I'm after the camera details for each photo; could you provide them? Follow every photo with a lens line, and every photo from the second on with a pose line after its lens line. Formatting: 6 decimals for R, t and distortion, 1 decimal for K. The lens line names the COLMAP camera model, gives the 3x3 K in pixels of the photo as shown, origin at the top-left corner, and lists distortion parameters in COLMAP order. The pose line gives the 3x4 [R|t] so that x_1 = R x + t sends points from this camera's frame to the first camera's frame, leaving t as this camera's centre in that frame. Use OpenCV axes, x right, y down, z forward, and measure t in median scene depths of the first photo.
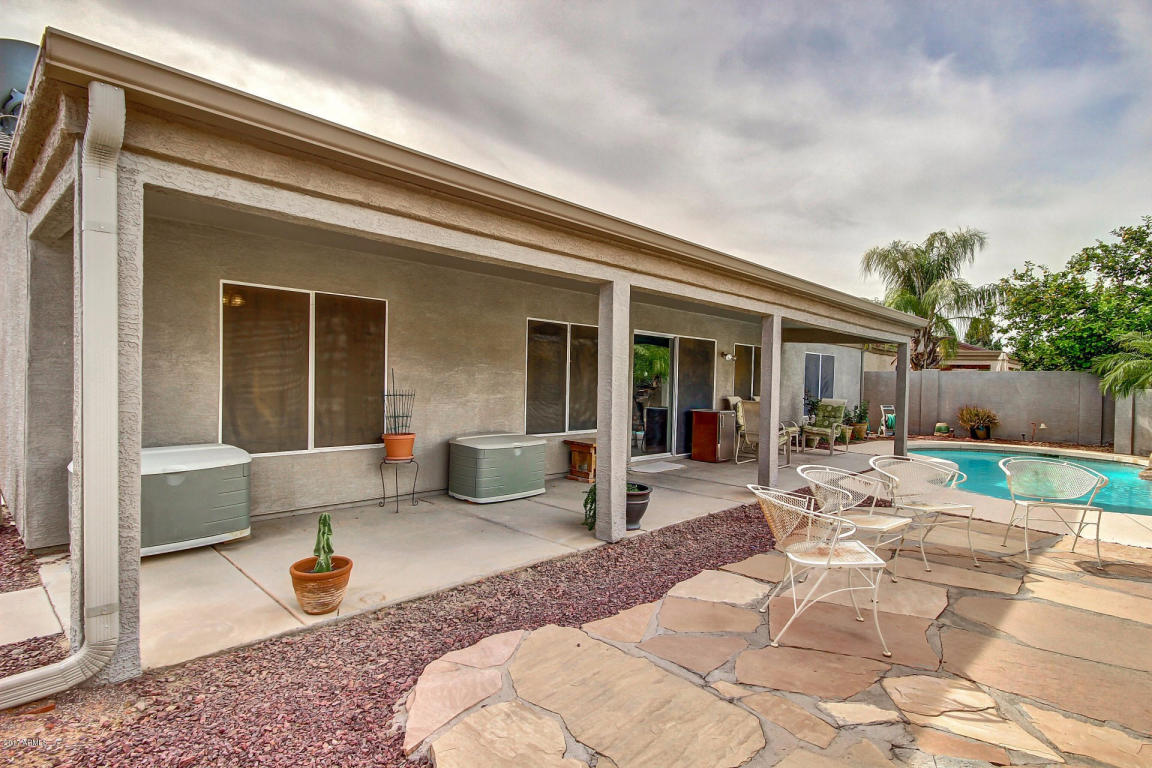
lens RADIAL K [[610.7, 0, 576.0], [0, 610.7, 384.0], [0, 0, 1]] dist [0.000853, 0.000515]
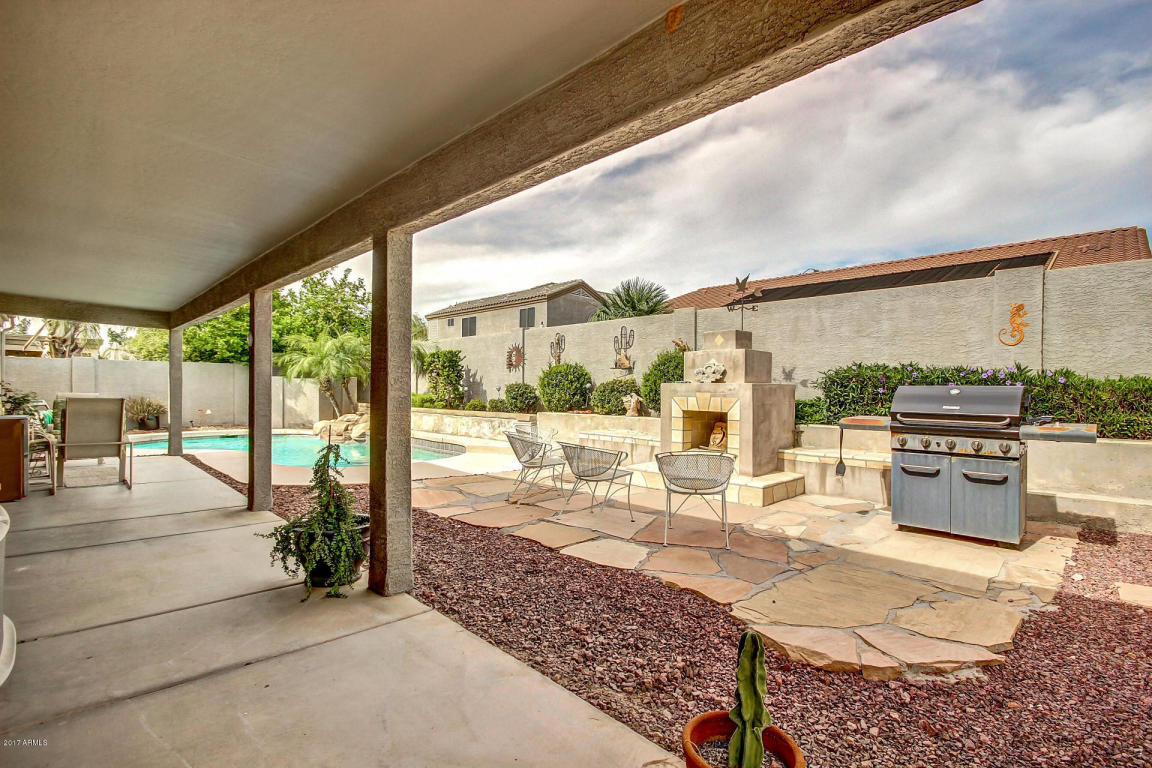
lens RADIAL K [[521.6, 0, 624.6], [0, 521.6, 381.3], [0, 0, 1]] dist [-0.035011, -0.000082]
pose [[-0.015786, -0.009482, 0.999830, -0.197961], [-0.002282, 0.999953, 0.009447, 0.002509], [-0.999873, -0.002133, -0.015807, 0.272784]]
